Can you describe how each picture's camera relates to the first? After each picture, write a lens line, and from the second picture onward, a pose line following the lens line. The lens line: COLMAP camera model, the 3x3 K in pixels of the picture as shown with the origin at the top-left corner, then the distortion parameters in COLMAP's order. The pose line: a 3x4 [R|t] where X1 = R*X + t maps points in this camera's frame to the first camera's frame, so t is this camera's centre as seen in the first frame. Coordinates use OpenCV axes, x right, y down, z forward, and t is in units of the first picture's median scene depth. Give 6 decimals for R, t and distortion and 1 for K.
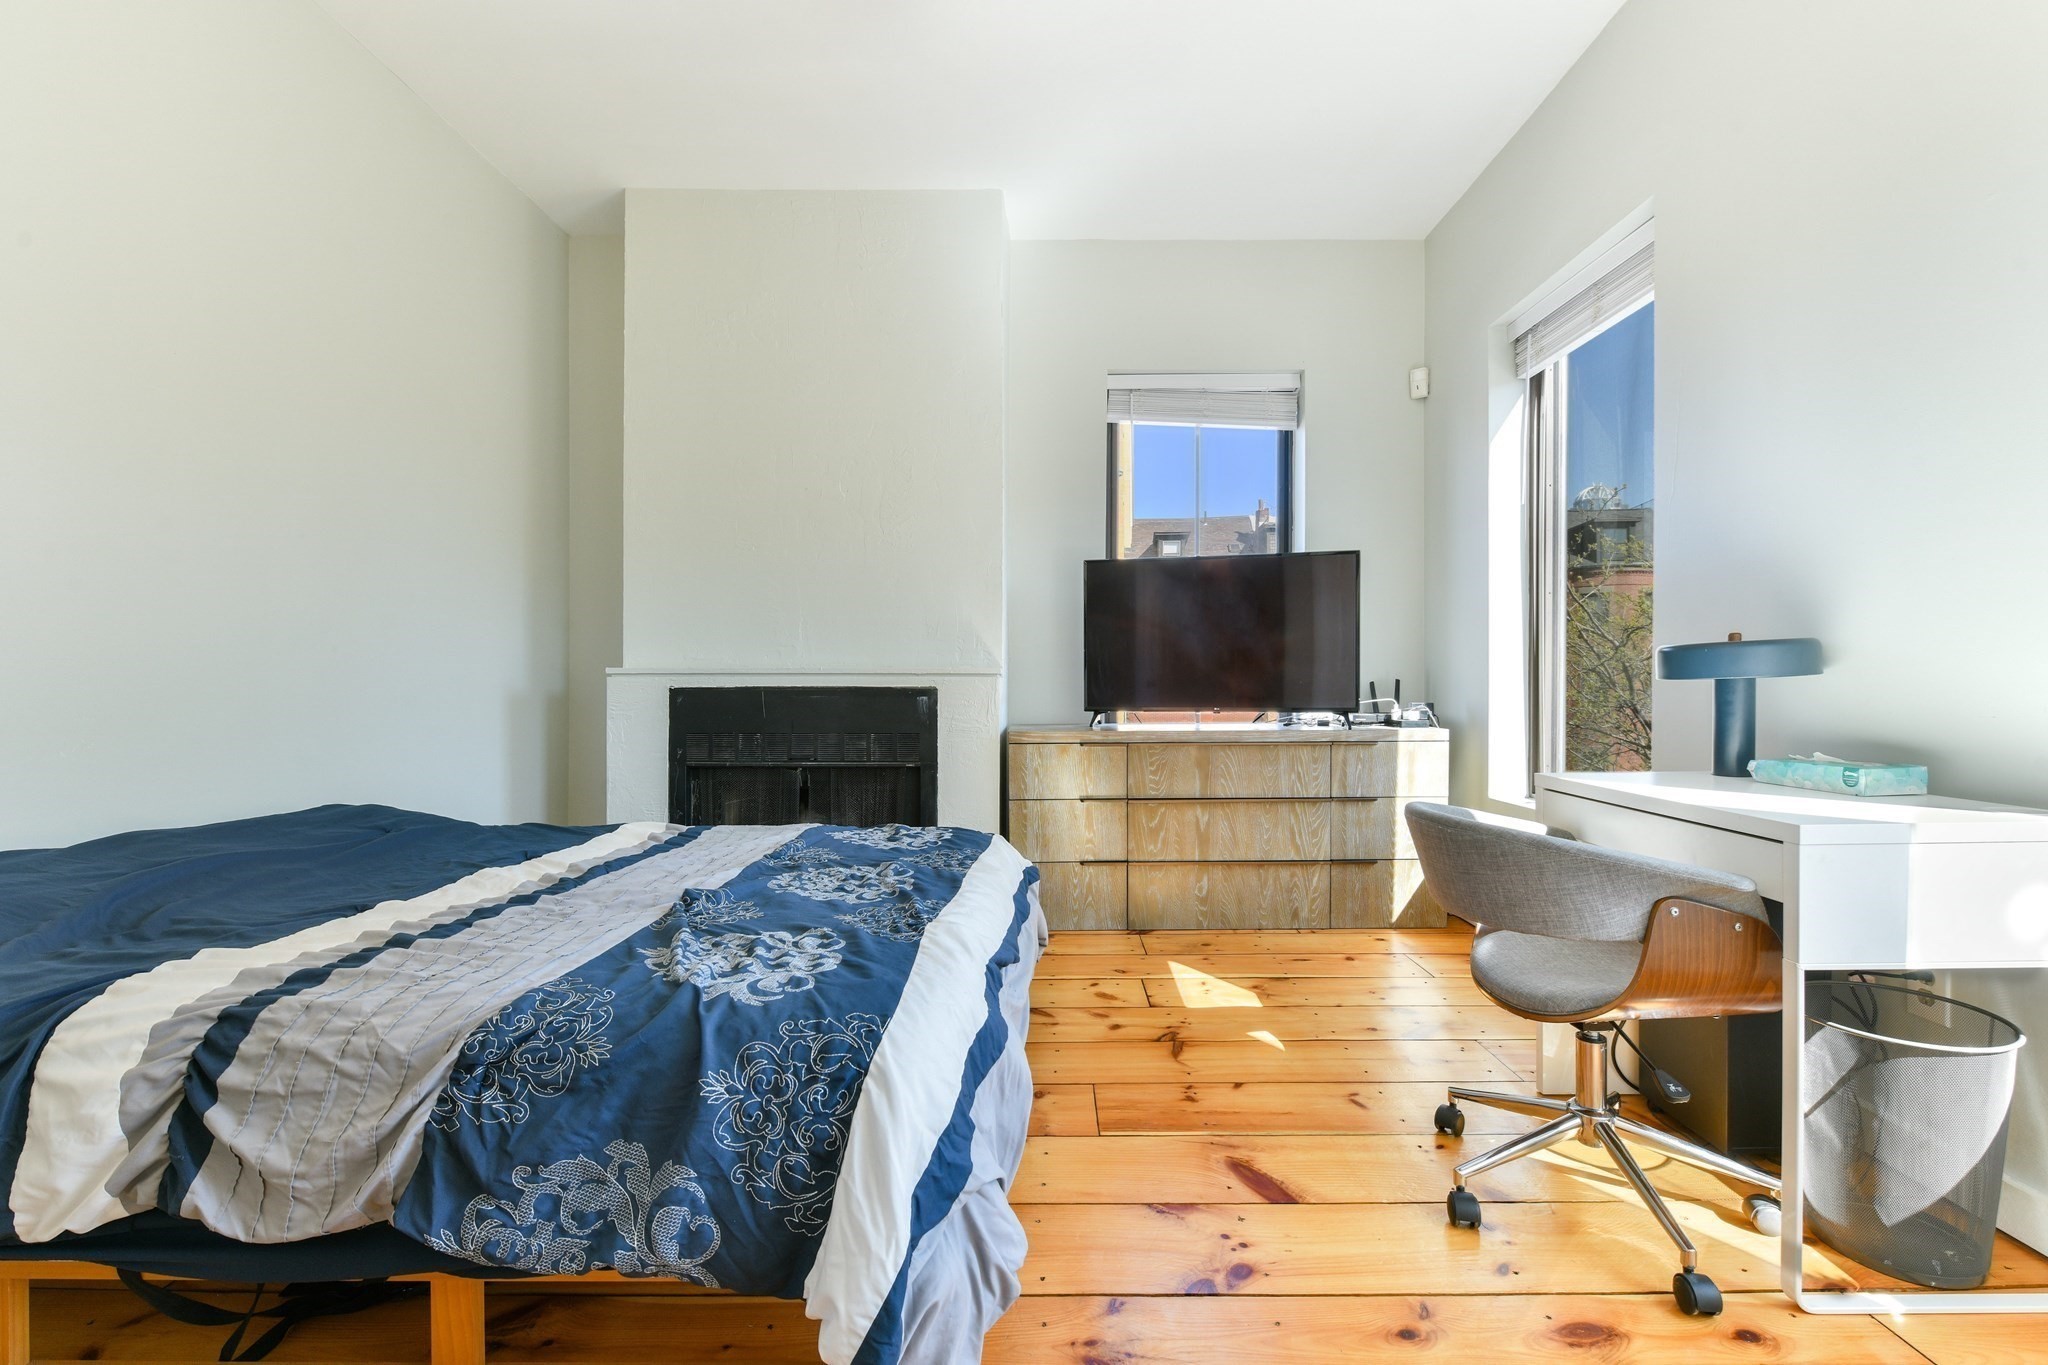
lens RADIAL K [[859.2, 0, 1034.1], [0, 859.2, 700.8], [0, 0, 1]] dist [0.011738, -0.003472]
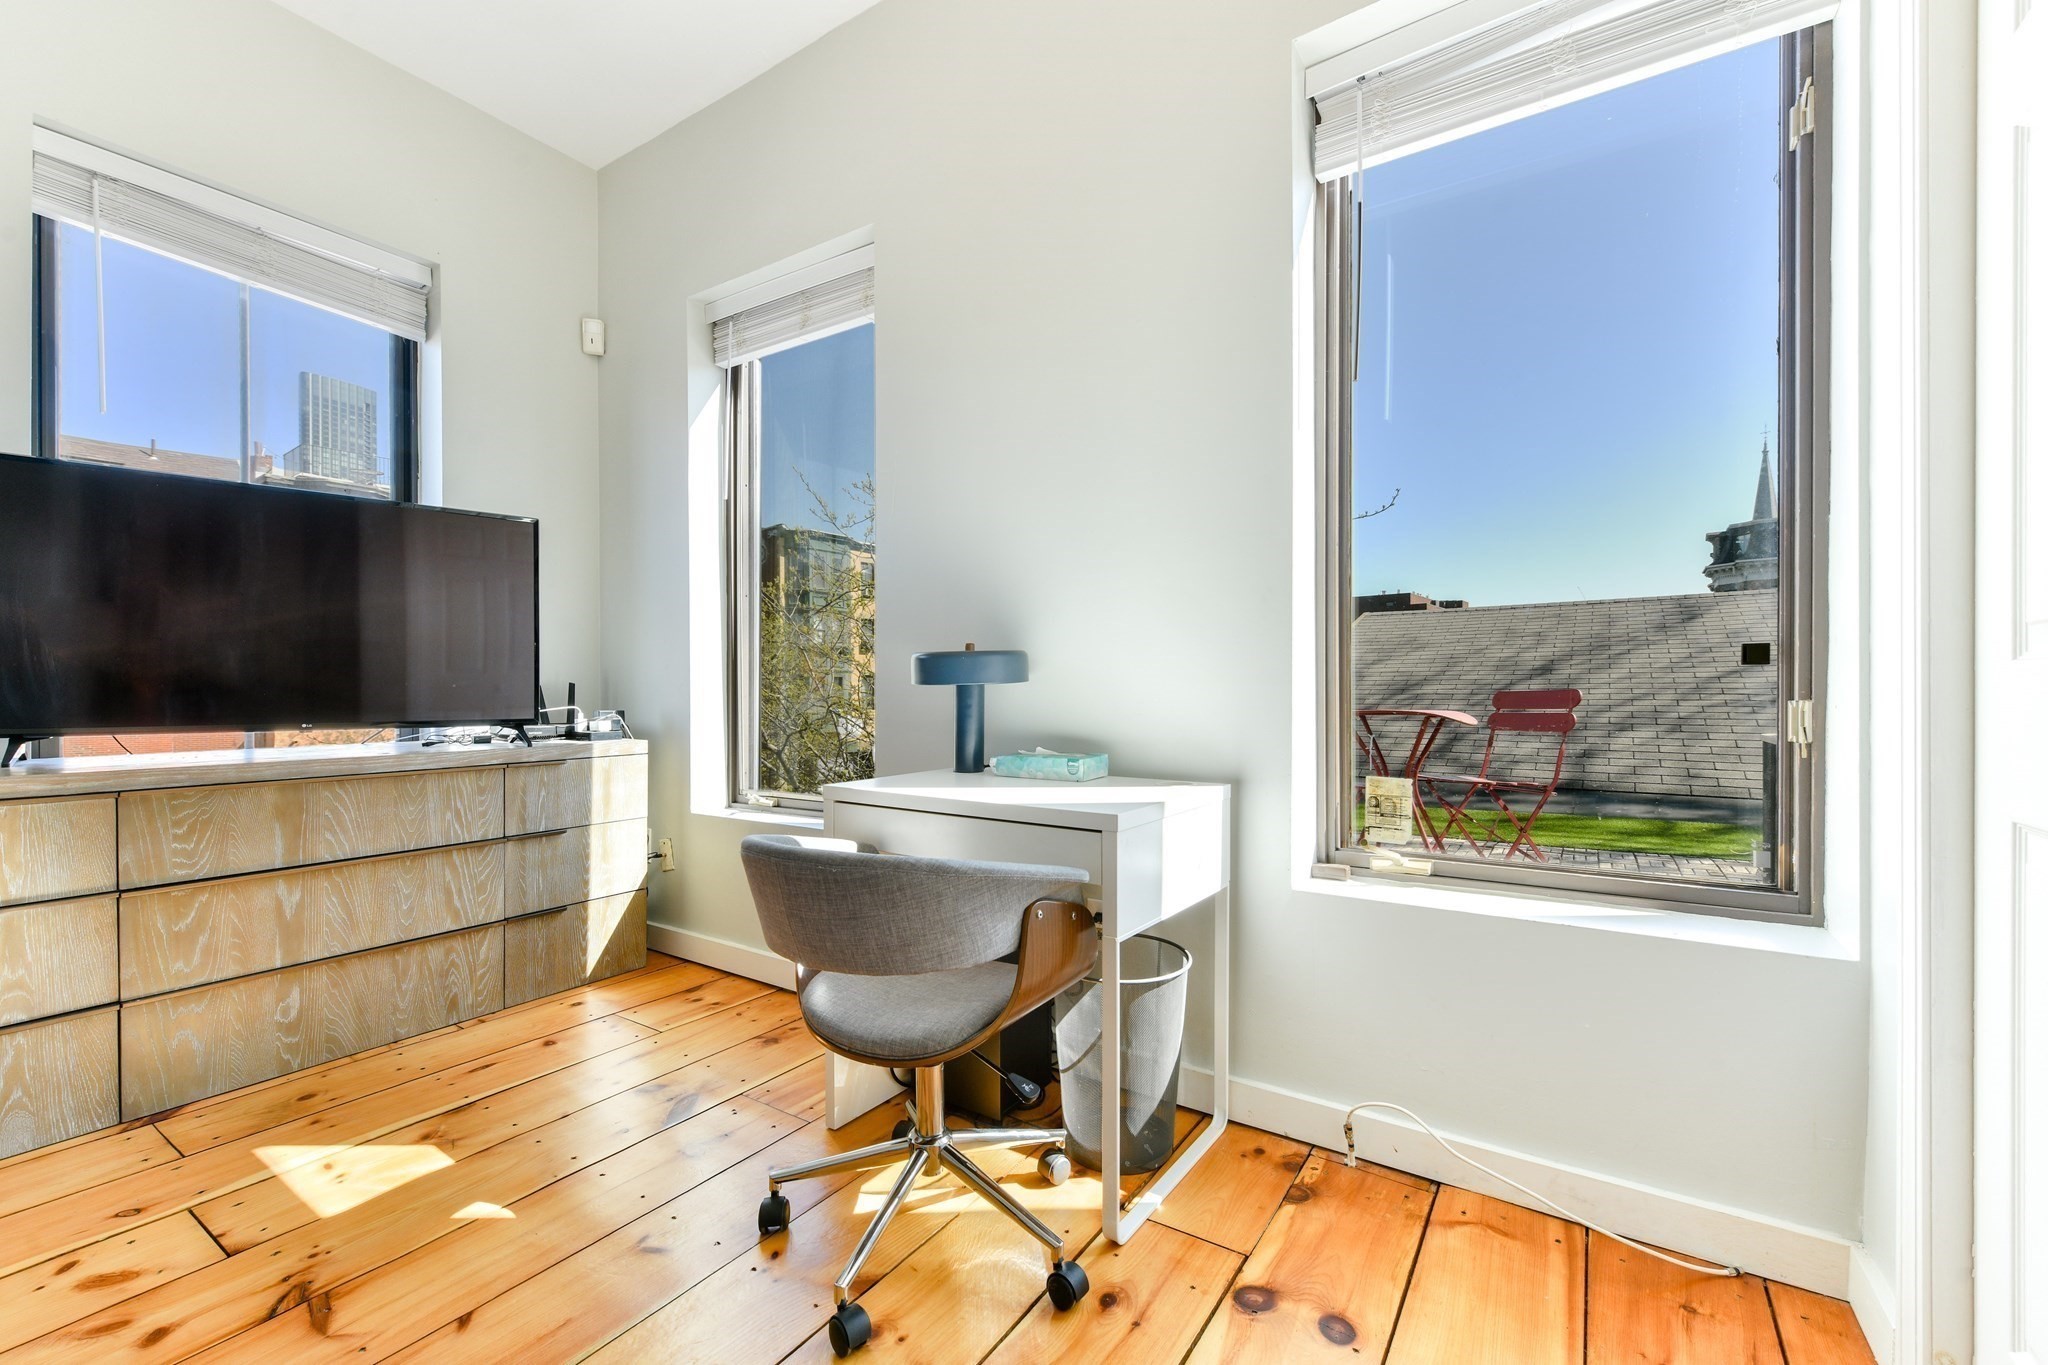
lens RADIAL K [[859.2, 0, 1034.1], [0, 859.2, 700.8], [0, 0, 1]] dist [0.011738, -0.003472]
pose [[0.541241, -0.008934, 0.840820, -0.043603], [0.014257, 0.999897, 0.001447, -0.002904], [-0.840747, 0.011205, 0.541312, 0.191731]]
